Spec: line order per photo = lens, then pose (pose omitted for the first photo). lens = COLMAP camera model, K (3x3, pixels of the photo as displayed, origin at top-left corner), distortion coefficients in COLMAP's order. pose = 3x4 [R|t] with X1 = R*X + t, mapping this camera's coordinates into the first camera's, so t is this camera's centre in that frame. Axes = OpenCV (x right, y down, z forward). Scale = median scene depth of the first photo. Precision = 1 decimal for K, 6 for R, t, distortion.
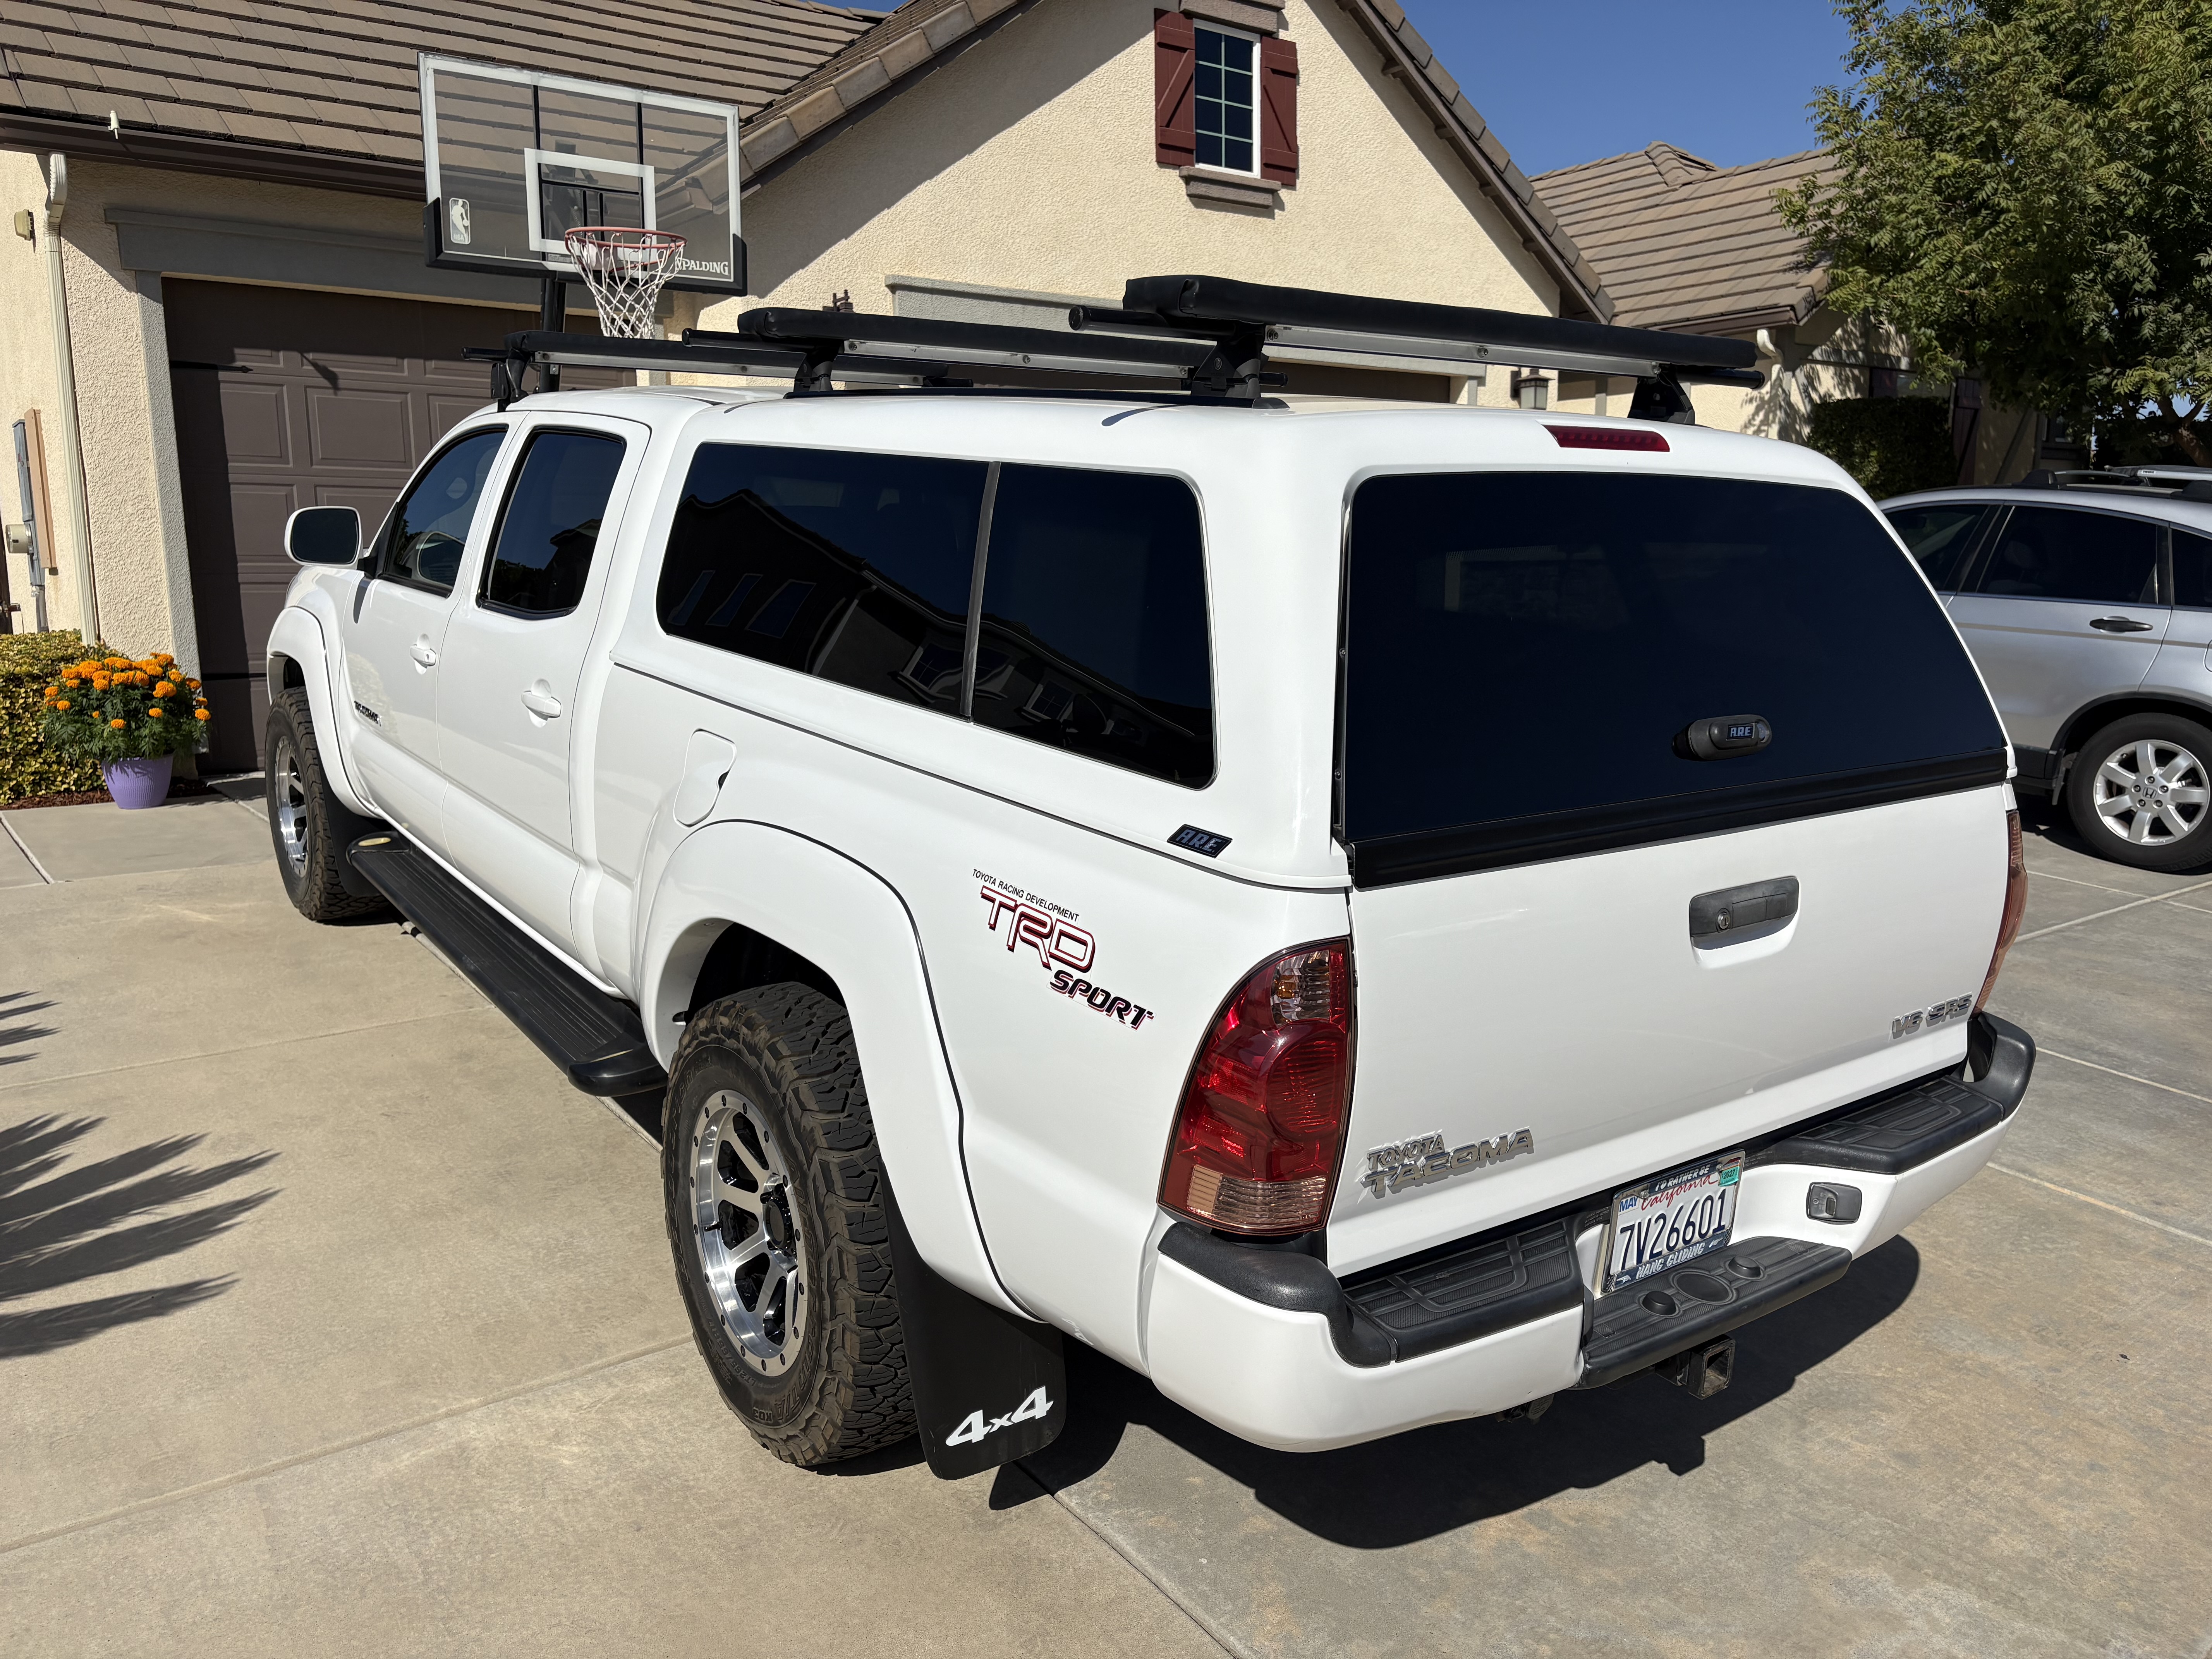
lens RADIAL K [[1637.4, 0, 1155.2], [0, 1637.4, 906.6], [0, 0, 1]] dist [0.007550, 0.003027]
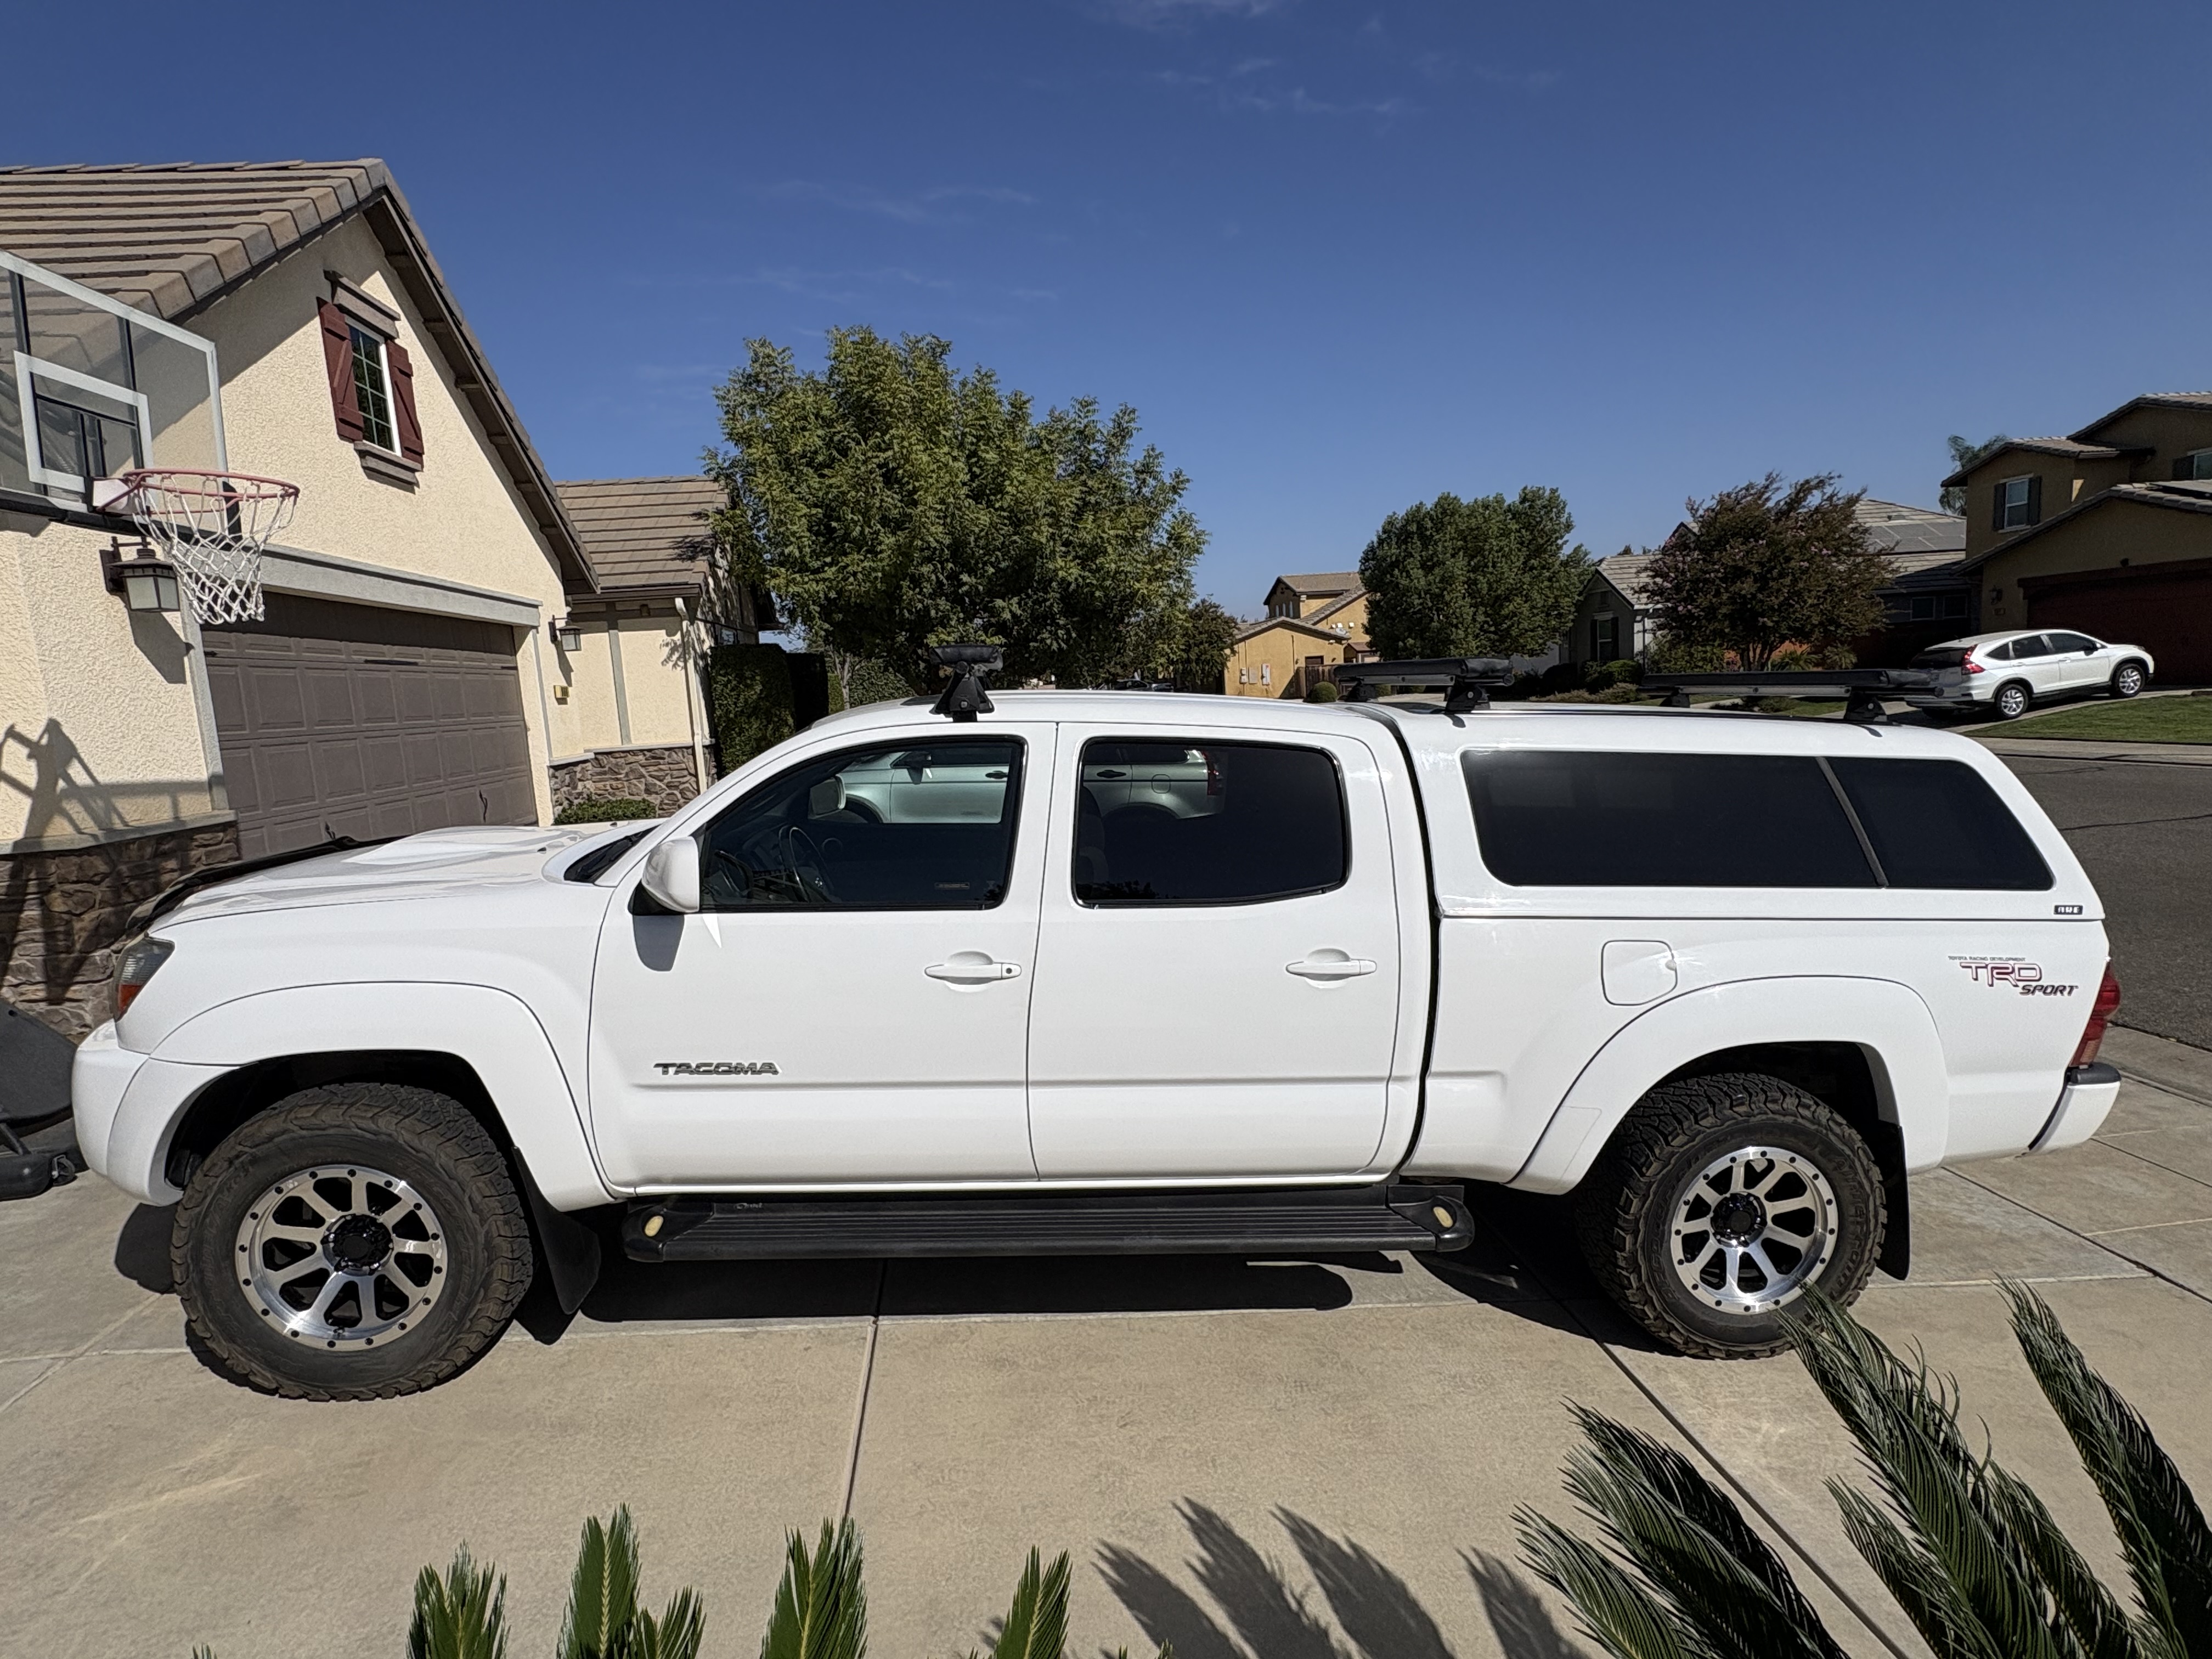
lens RADIAL K [[1106.4, 0, 1102.4], [0, 1106.4, 873.1], [0, 0, 1]] dist [-0.004273, 0.000223]
pose [[0.534208, -0.162429, 0.829602, -0.363339], [0.225918, 0.973104, 0.045050, -0.085790], [-0.814606, 0.163355, 0.556535, 0.218200]]
